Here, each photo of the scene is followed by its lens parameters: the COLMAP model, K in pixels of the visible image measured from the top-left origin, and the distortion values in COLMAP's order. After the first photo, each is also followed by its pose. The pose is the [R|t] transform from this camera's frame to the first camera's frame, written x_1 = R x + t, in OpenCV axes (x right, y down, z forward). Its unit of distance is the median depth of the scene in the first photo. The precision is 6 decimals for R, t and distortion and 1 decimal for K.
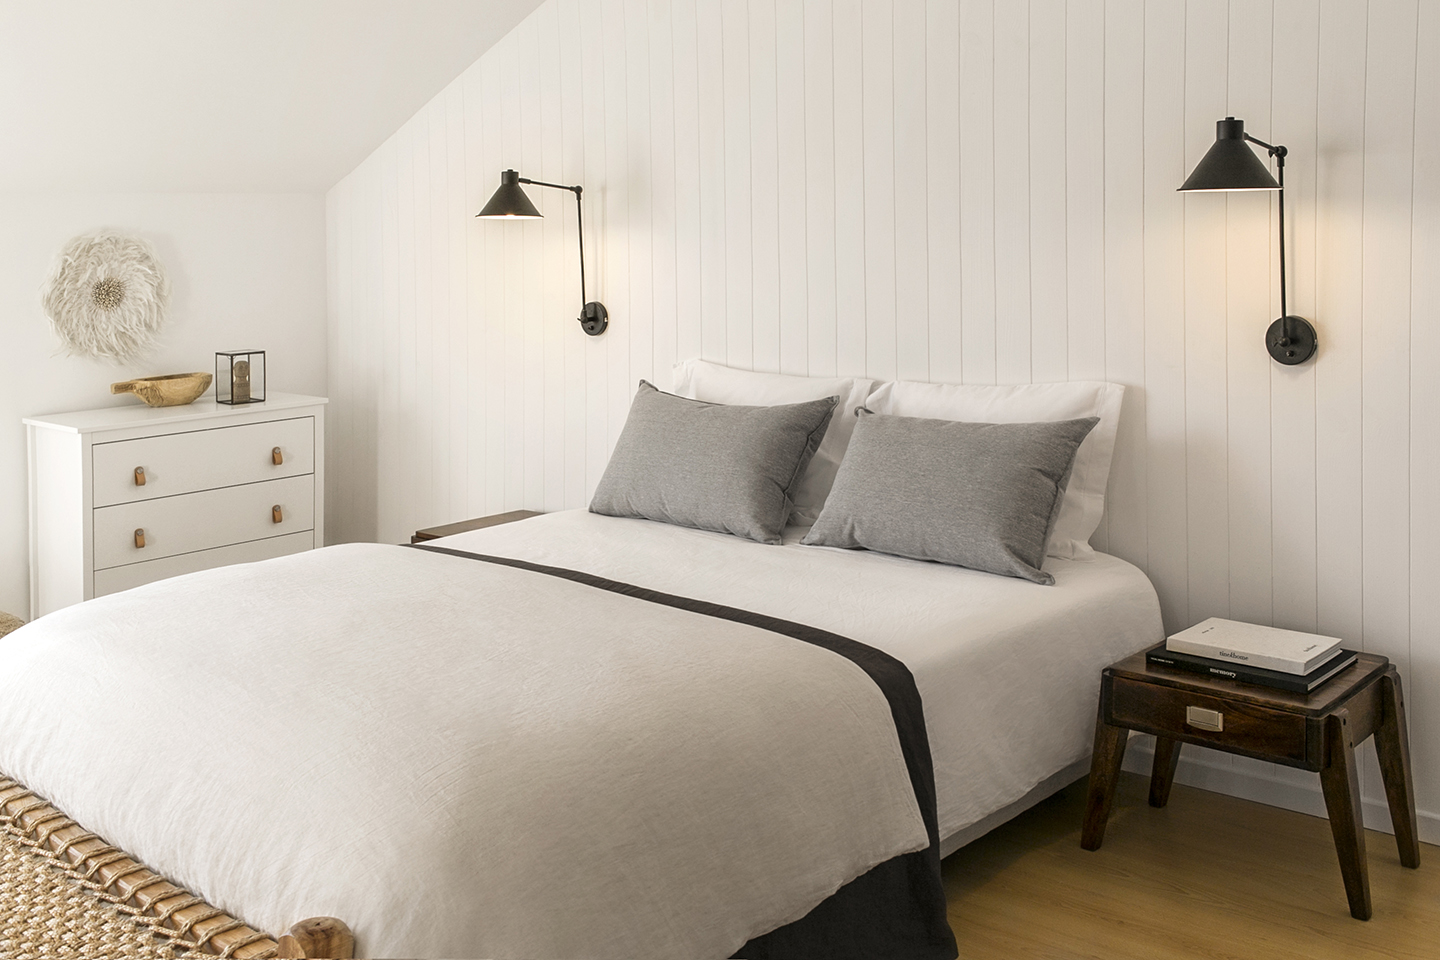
lens RADIAL K [[1536.5, 0, 720.0], [0, 1536.5, 480.0], [0, 0, 1]] dist [0.017181, 0.010668]
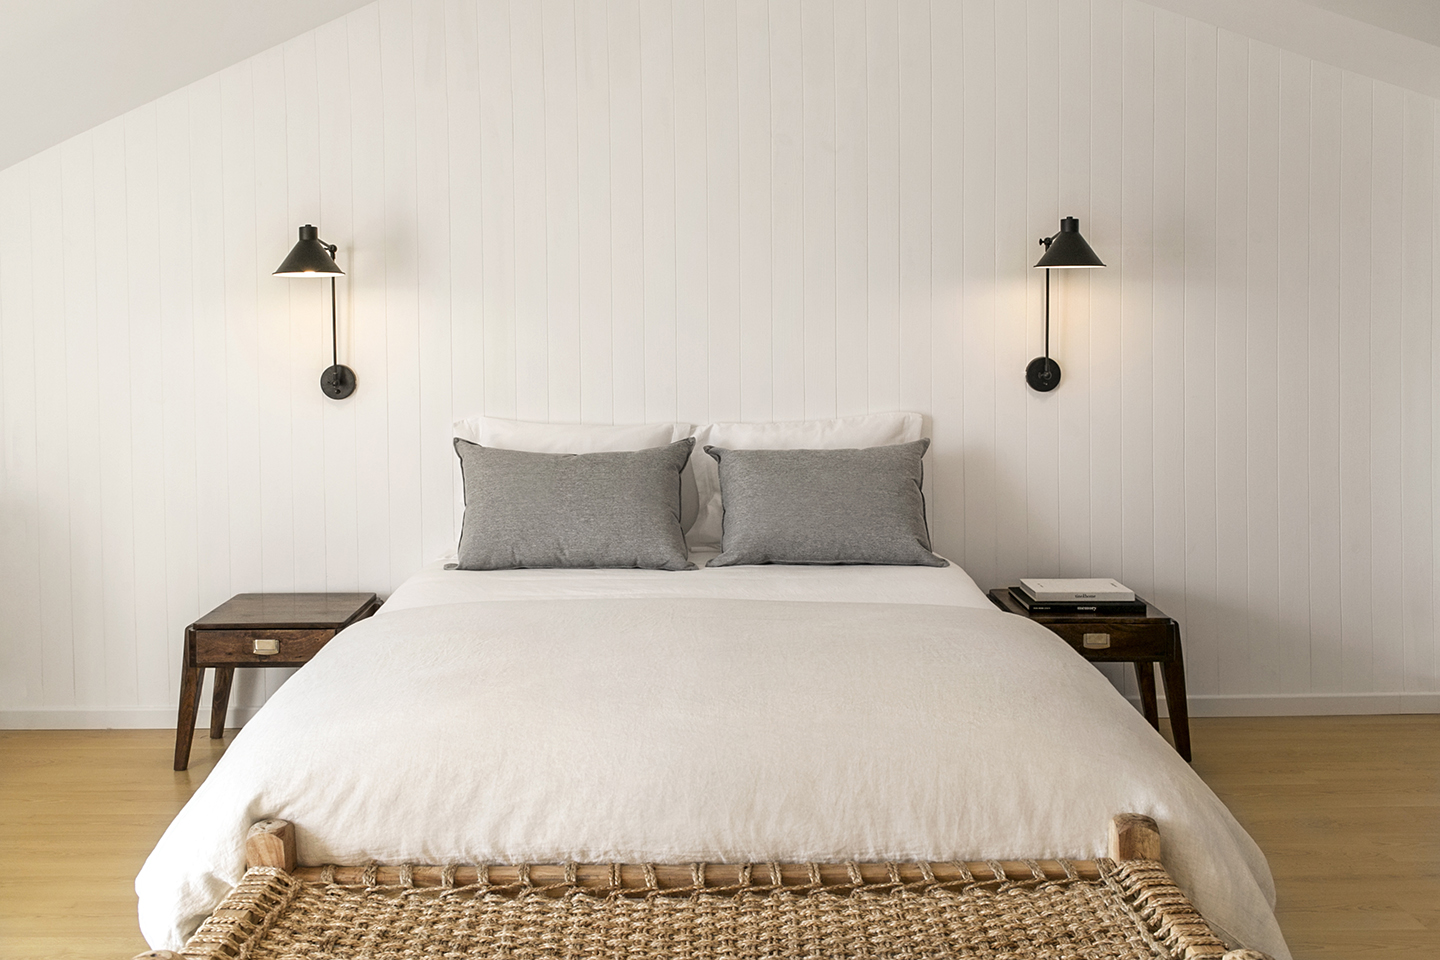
lens RADIAL K [[1605.6, 0, 718.0], [0, 1605.6, 426.7], [0, 0, 1]] dist [0.062858, 0.012208]
pose [[0.697106, -0.033275, 0.716196, -0.725100], [0.108420, 0.992327, -0.059427, 0.009403], [-0.708723, 0.119077, 0.695365, 0.153041]]
